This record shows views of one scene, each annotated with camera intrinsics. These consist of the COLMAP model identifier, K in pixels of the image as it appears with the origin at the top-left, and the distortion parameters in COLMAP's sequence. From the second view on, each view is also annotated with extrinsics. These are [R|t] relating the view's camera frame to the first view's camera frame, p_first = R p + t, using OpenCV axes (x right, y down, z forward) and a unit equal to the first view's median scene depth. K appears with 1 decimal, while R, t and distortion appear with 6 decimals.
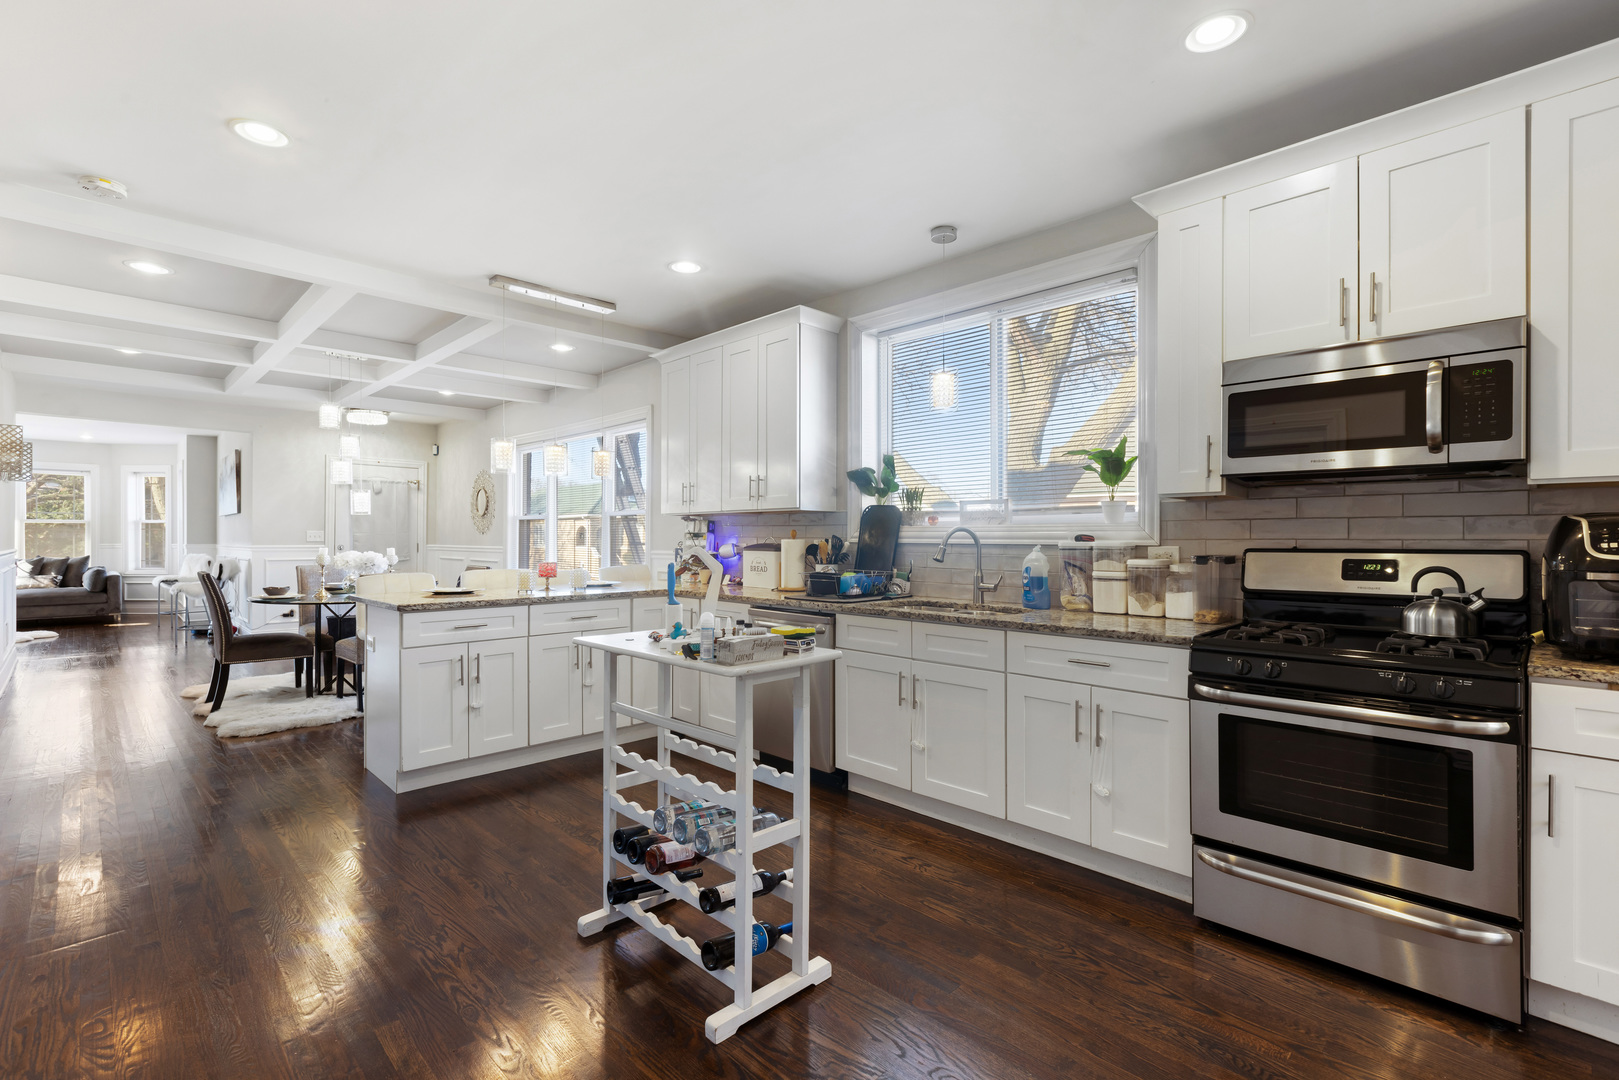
lens RADIAL K [[730.1, 0, 804.6], [0, 730.1, 540.7], [0, 0, 1]] dist [0.004623, -0.001152]
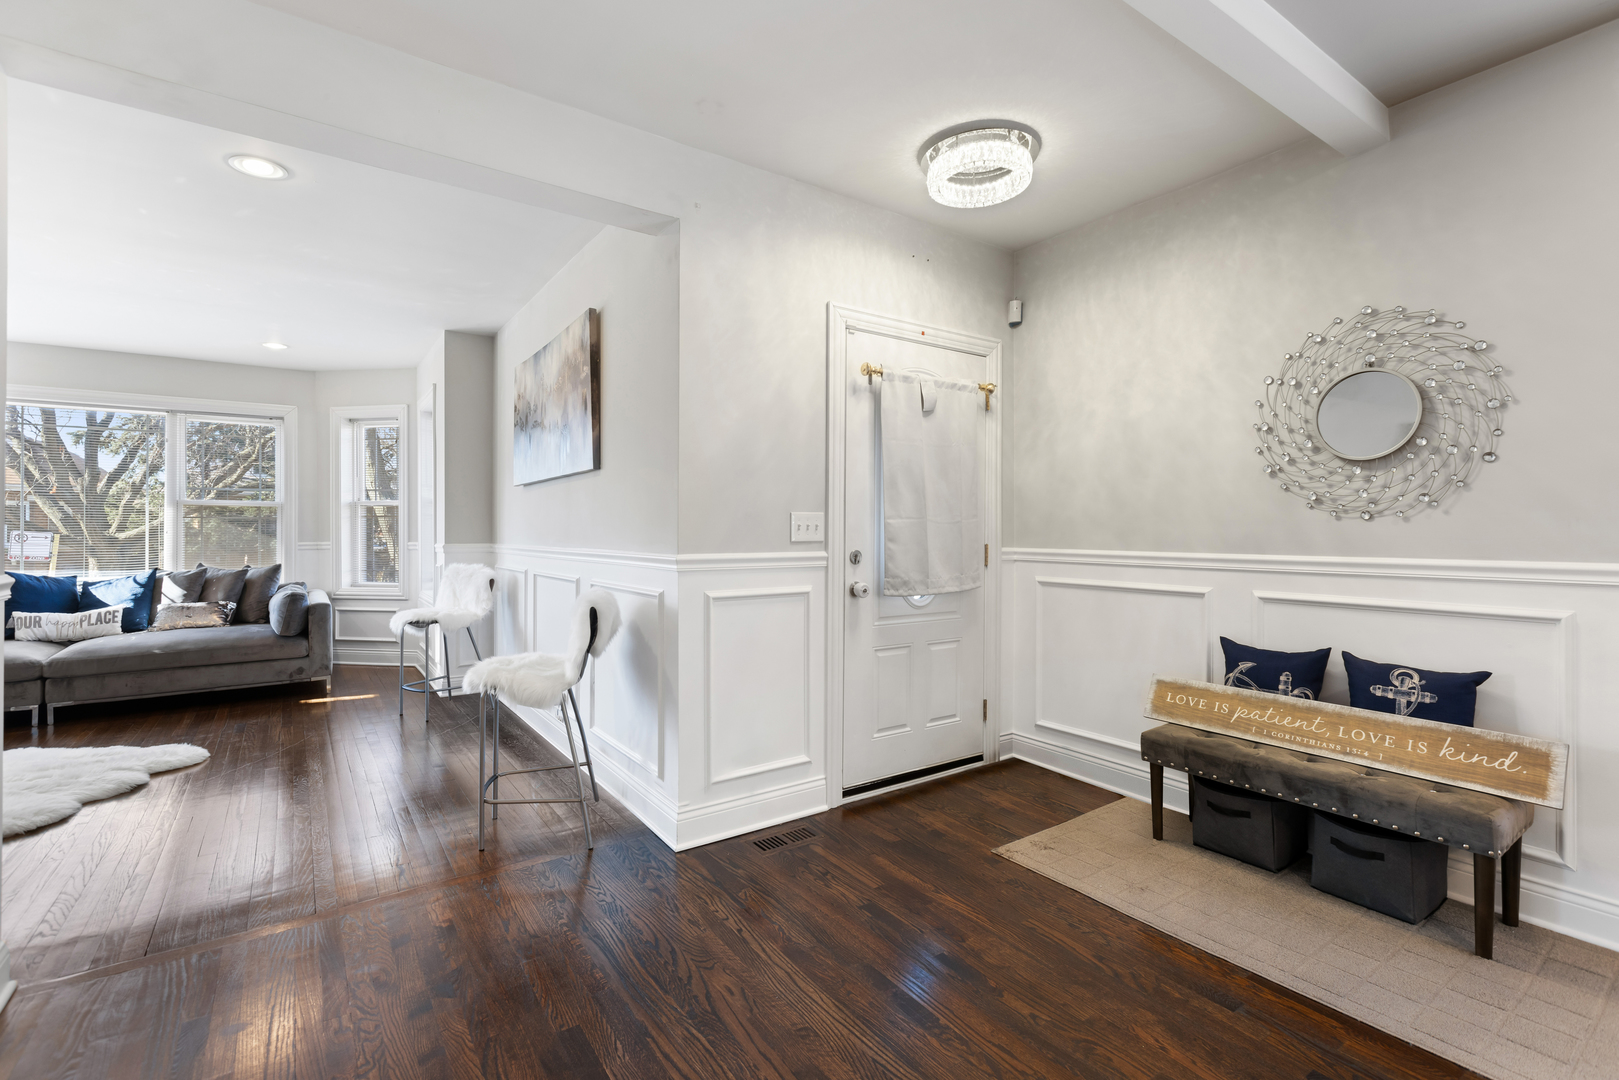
lens RADIAL K [[730.1, 0, 807.7], [0, 730.1, 528.6], [0, 0, 1]] dist [0.004623, -0.001152]
pose [[0.986188, -0.003676, -0.165589, -0.541392], [0.003114, 0.999988, -0.003654, -0.003526], [0.165601, 0.003088, 0.986188, 0.572805]]
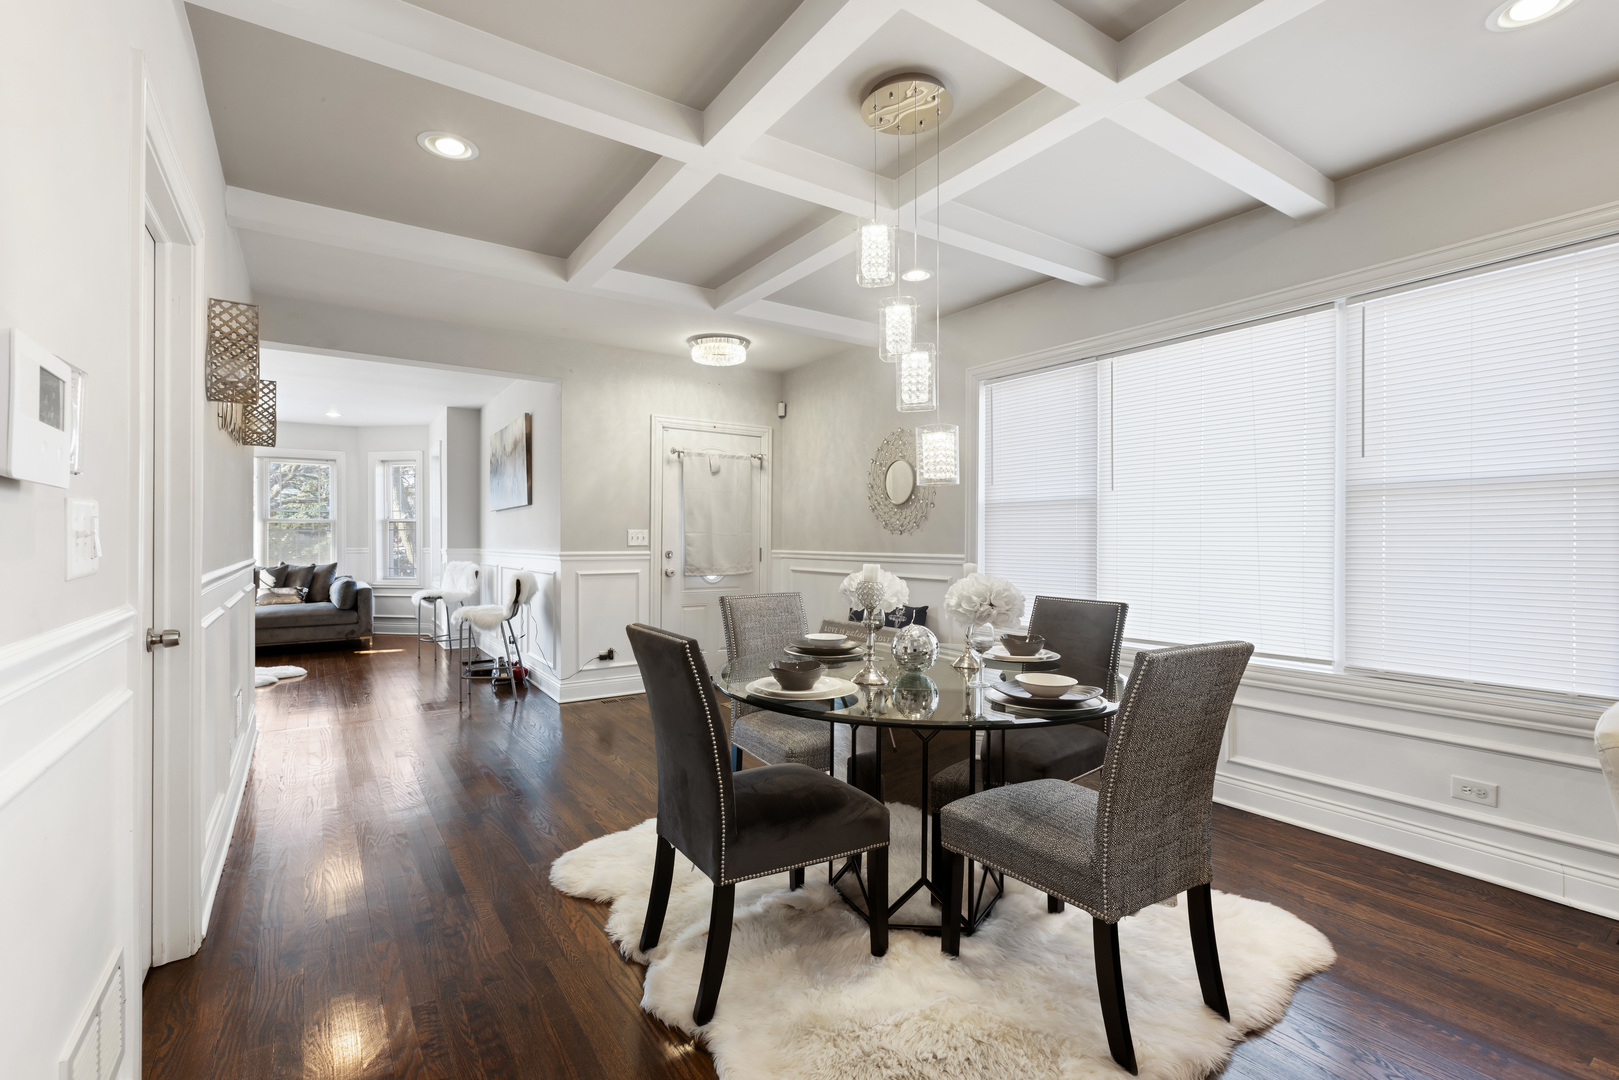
lens RADIAL K [[730.1, 0, 806.2], [0, 730.1, 541.5], [0, 0, 1]] dist [0.004623, -0.001152]
pose [[0.983203, -0.001793, -0.182508, -0.353231], [0.001755, 0.999998, -0.000367, -0.001818], [0.182508, 0.000040, 0.983204, 0.333138]]
